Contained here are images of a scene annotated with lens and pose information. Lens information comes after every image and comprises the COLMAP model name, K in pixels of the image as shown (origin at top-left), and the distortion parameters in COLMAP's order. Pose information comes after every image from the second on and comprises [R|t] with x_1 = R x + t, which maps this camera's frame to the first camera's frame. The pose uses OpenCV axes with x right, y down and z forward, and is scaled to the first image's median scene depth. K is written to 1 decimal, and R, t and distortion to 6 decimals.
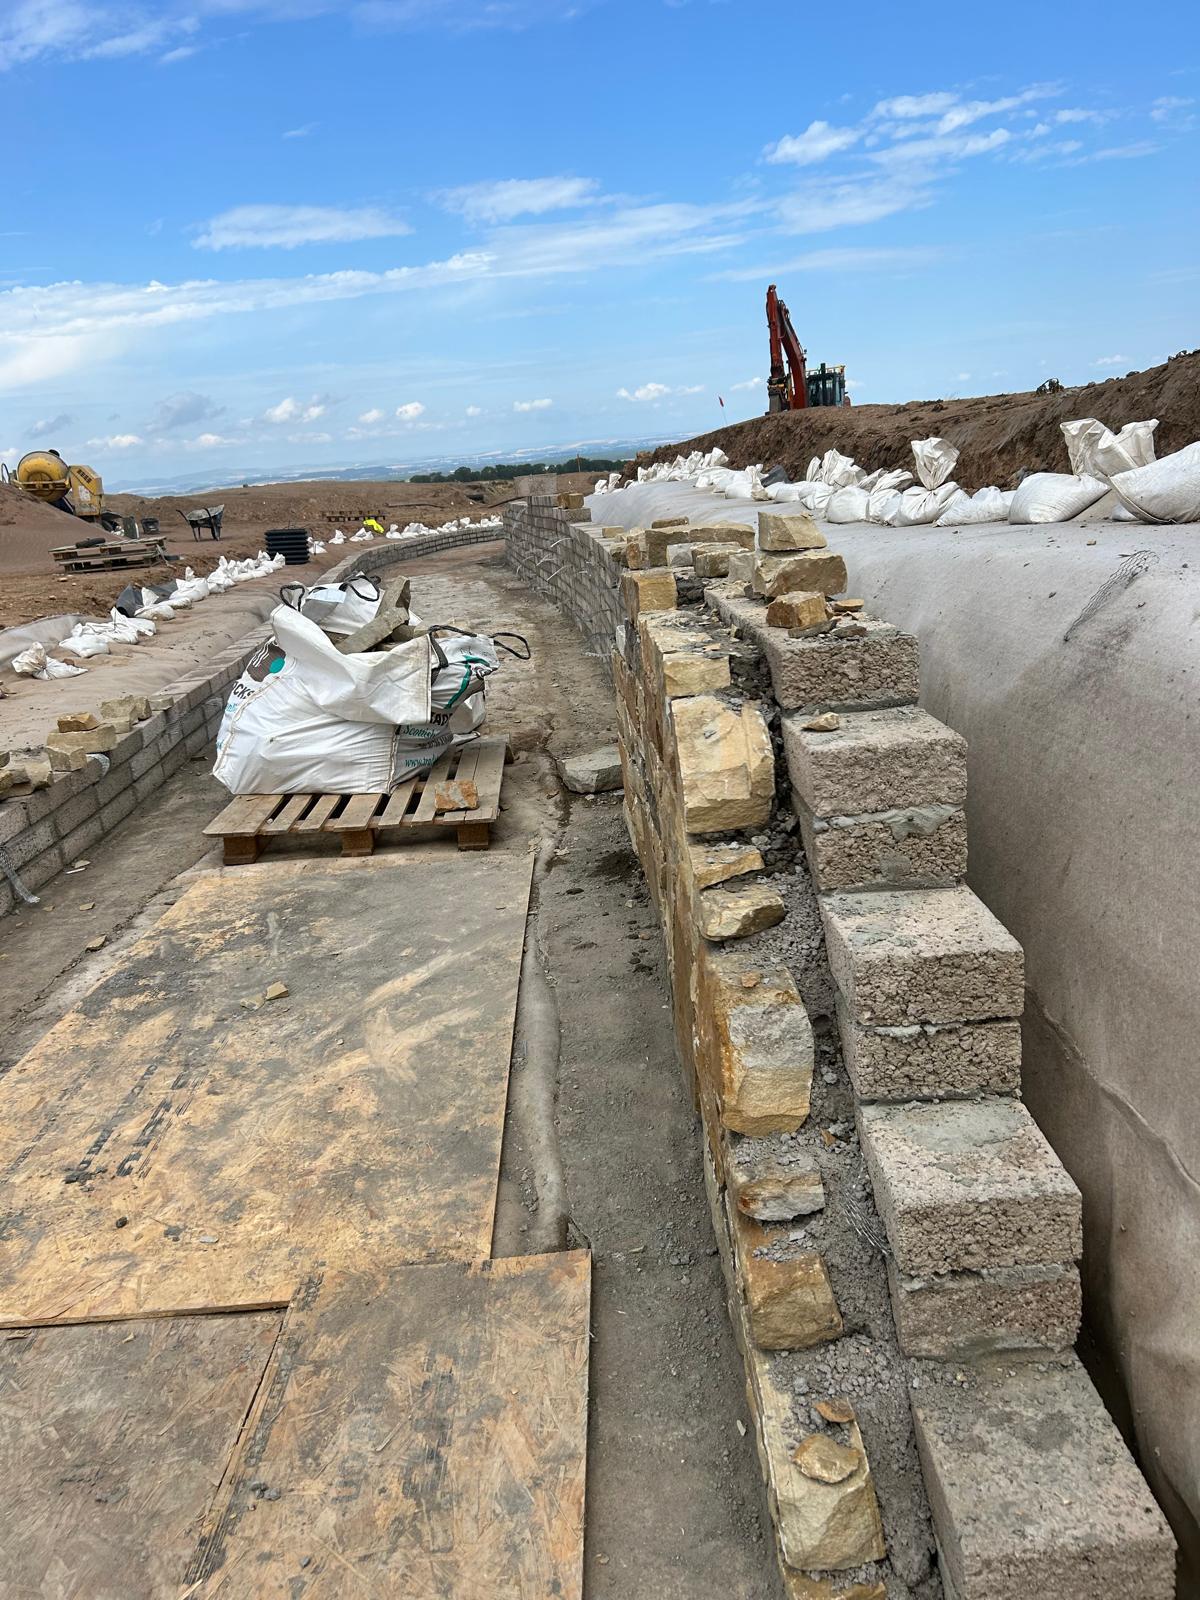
lens RADIAL K [[1211.9, 0, 600.0], [0, 1211.9, 800.0], [0, 0, 1]] dist [0.017902, -0.035865]
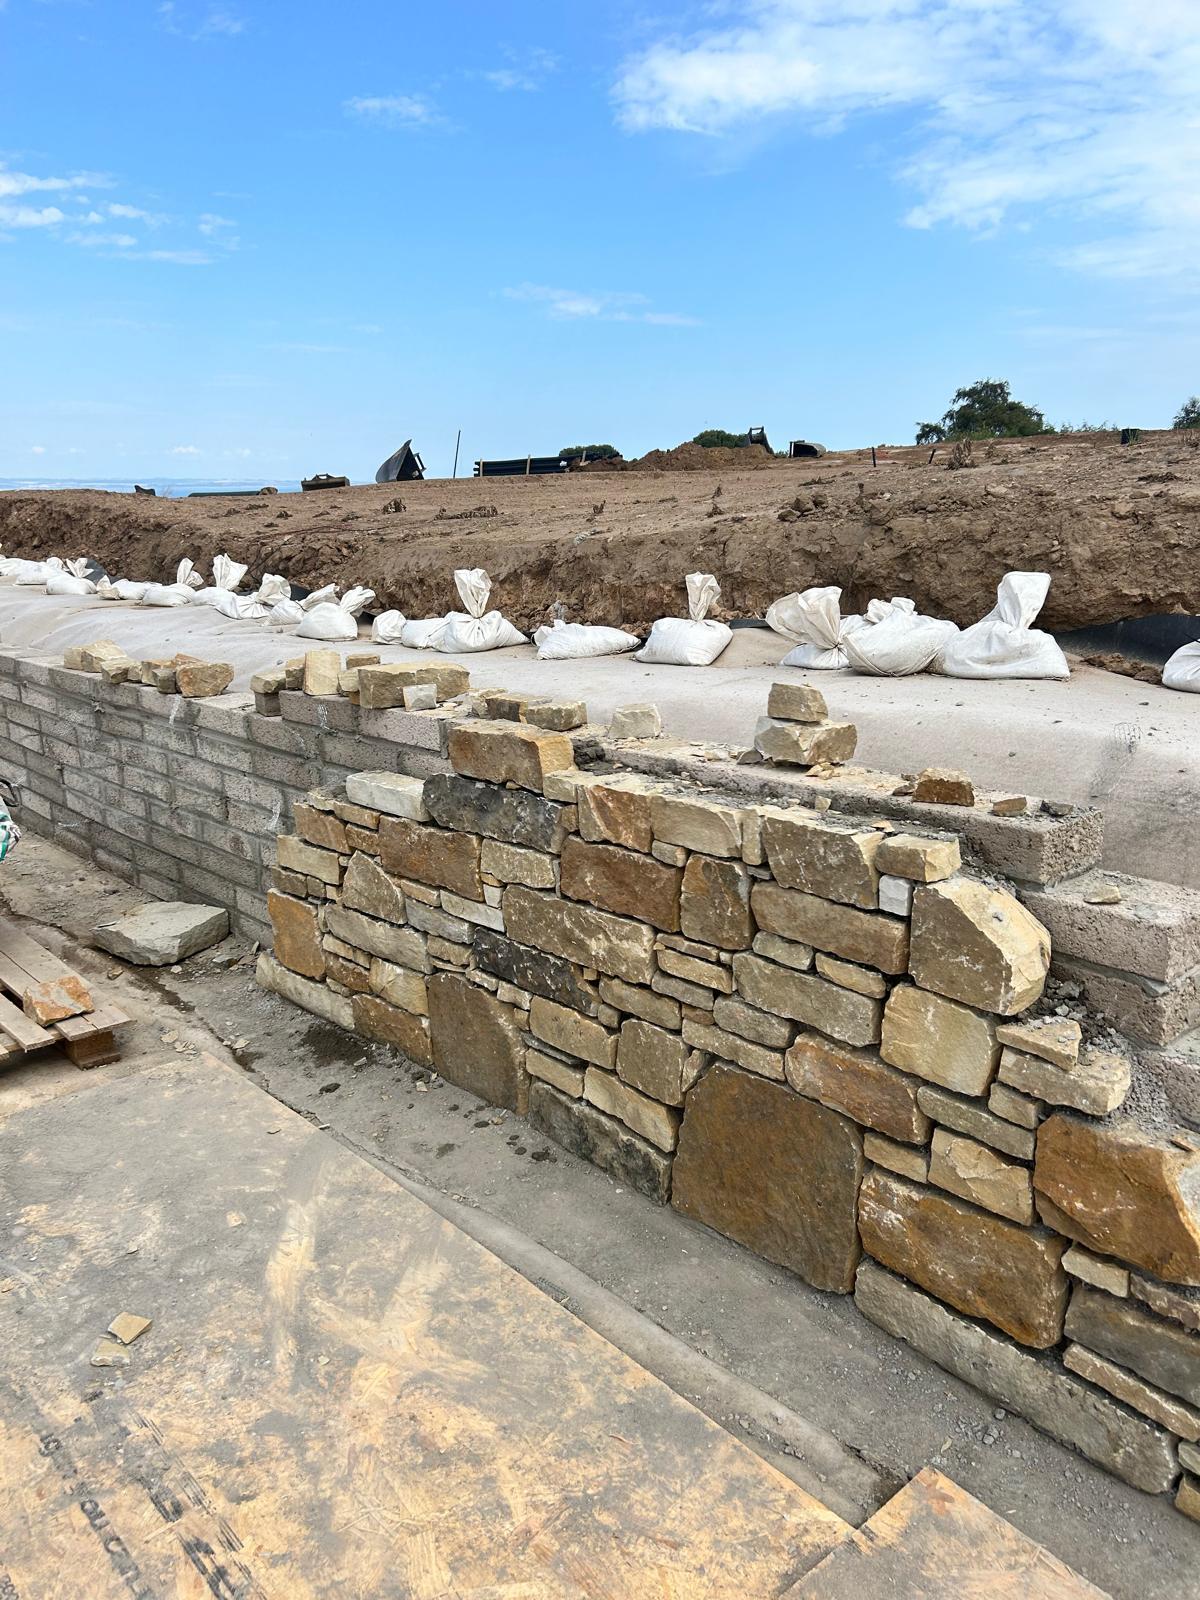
lens RADIAL K [[1211.9, 0, 600.0], [0, 1211.9, 800.0], [0, 0, 1]] dist [0.017902, -0.035865]
pose [[0.749537, -0.075682, 0.657622, -0.129821], [0.116556, 0.993011, -0.018566, -0.026892], [-0.651620, 0.090566, 0.753119, 0.065177]]
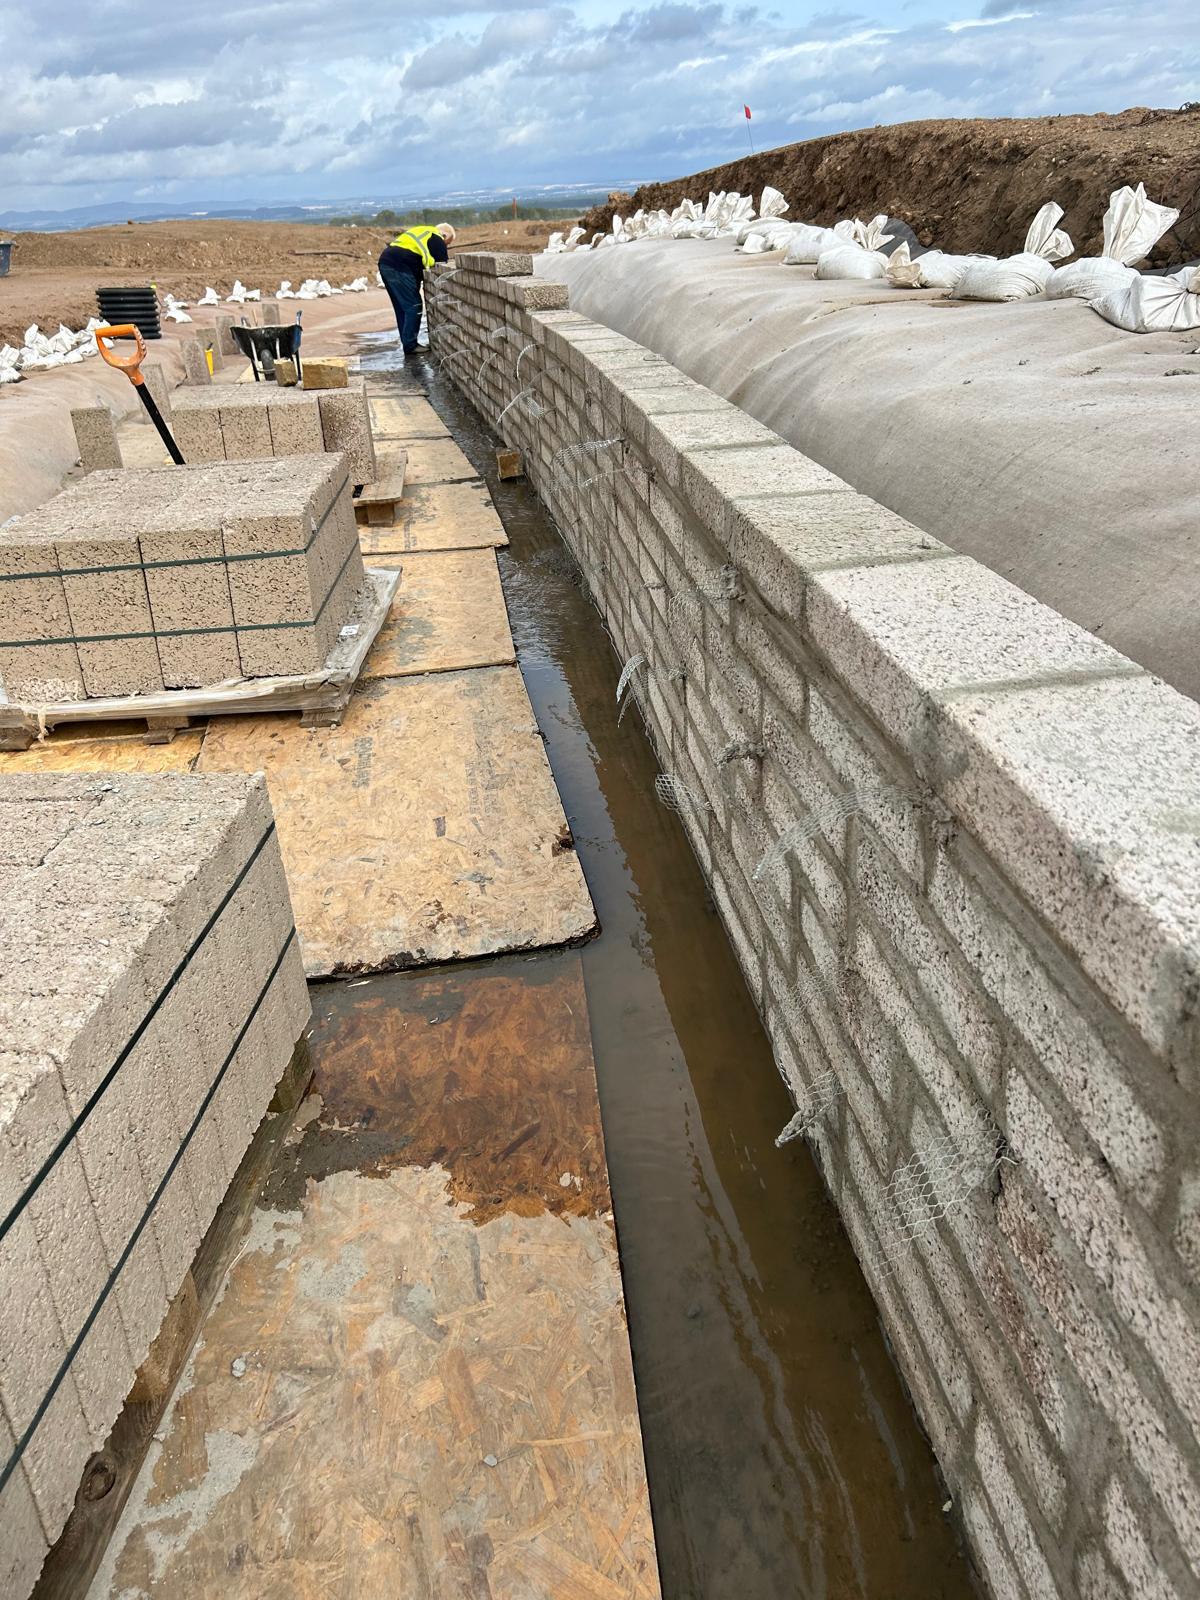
lens RADIAL K [[1137.3, 0, 600.0], [0, 1137.3, 800.0], [0, 0, 1]] dist [0.027952, -0.045000]
pose [[0.997701, 0.009772, 0.067058, -0.019707], [-0.023103, 0.979316, 0.201014, -0.082774], [-0.063706, -0.202101, 0.977291, 0.314322]]
